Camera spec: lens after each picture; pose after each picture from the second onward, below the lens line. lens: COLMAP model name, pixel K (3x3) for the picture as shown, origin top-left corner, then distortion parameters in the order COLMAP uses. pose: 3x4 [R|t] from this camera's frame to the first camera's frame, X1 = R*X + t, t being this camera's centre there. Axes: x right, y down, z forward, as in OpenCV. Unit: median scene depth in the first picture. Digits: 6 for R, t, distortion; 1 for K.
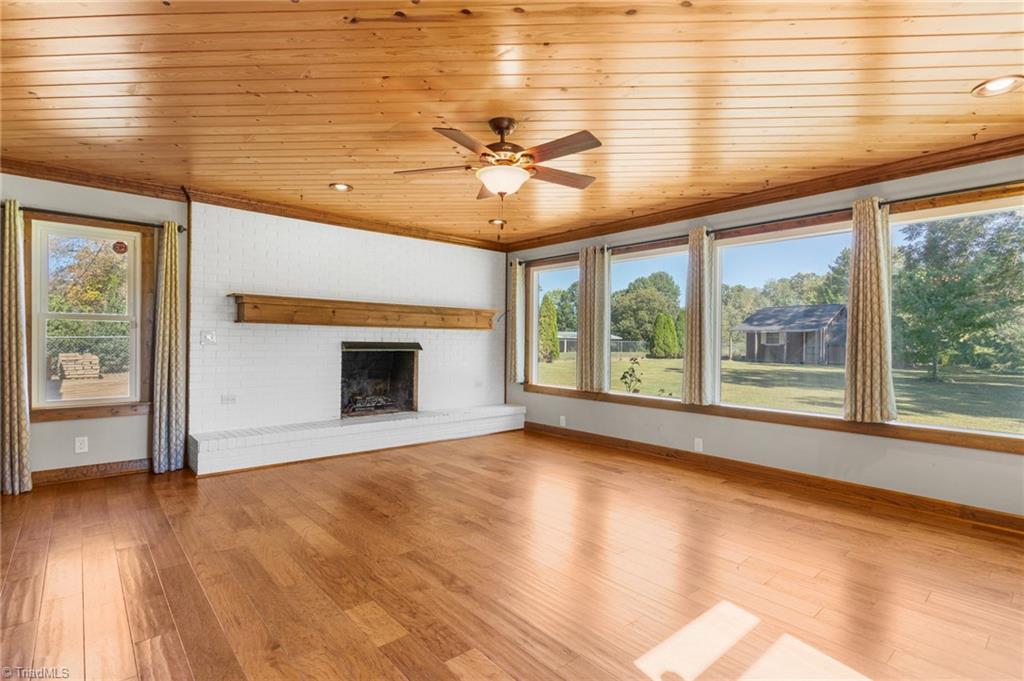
lens RADIAL K [[494.5, 0, 515.8], [0, 494.5, 336.5], [0, 0, 1]] dist [0.002065, 0.000381]
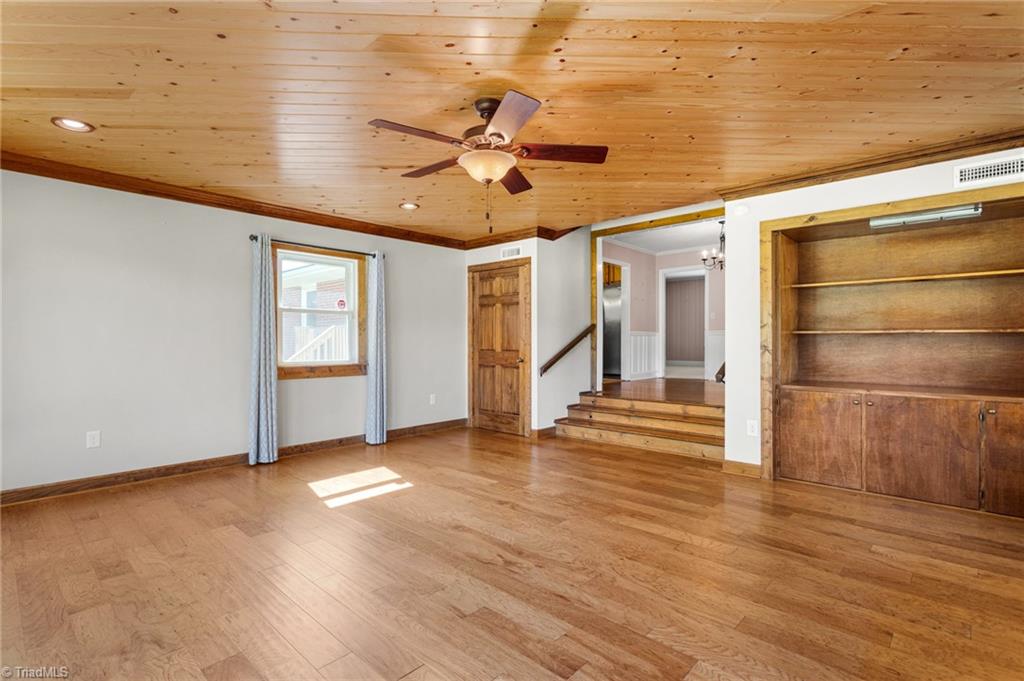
lens RADIAL K [[494.5, 0, 515.8], [0, 494.5, 336.5], [0, 0, 1]] dist [0.002065, 0.000381]
pose [[-0.994240, -0.010500, -0.106660, 0.010271], [-0.008854, 0.999835, -0.015890, 0.009866], [0.106810, -0.014854, -0.994169, 1.182373]]
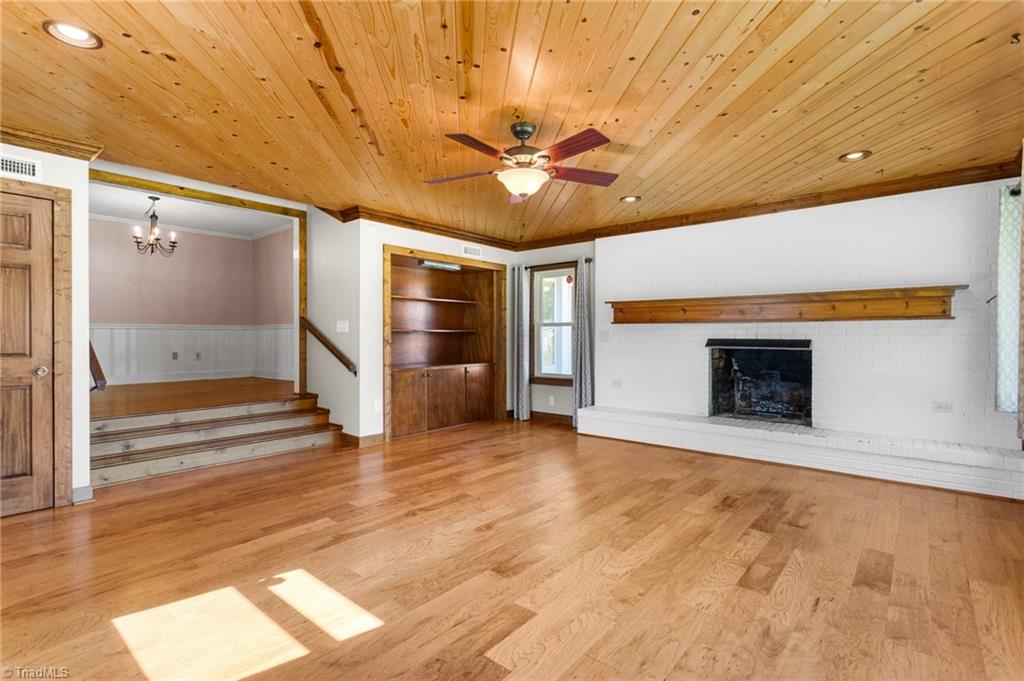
lens RADIAL K [[486.6, 0, 508.3], [0, 486.6, 335.1], [0, 0, 1]] dist [-0.004183, -0.000085]
pose [[0.148641, -0.013924, -0.988793, 0.602790], [0.008181, 0.999884, -0.012851, 0.013365], [0.988857, -0.006179, 0.148738, 0.499201]]
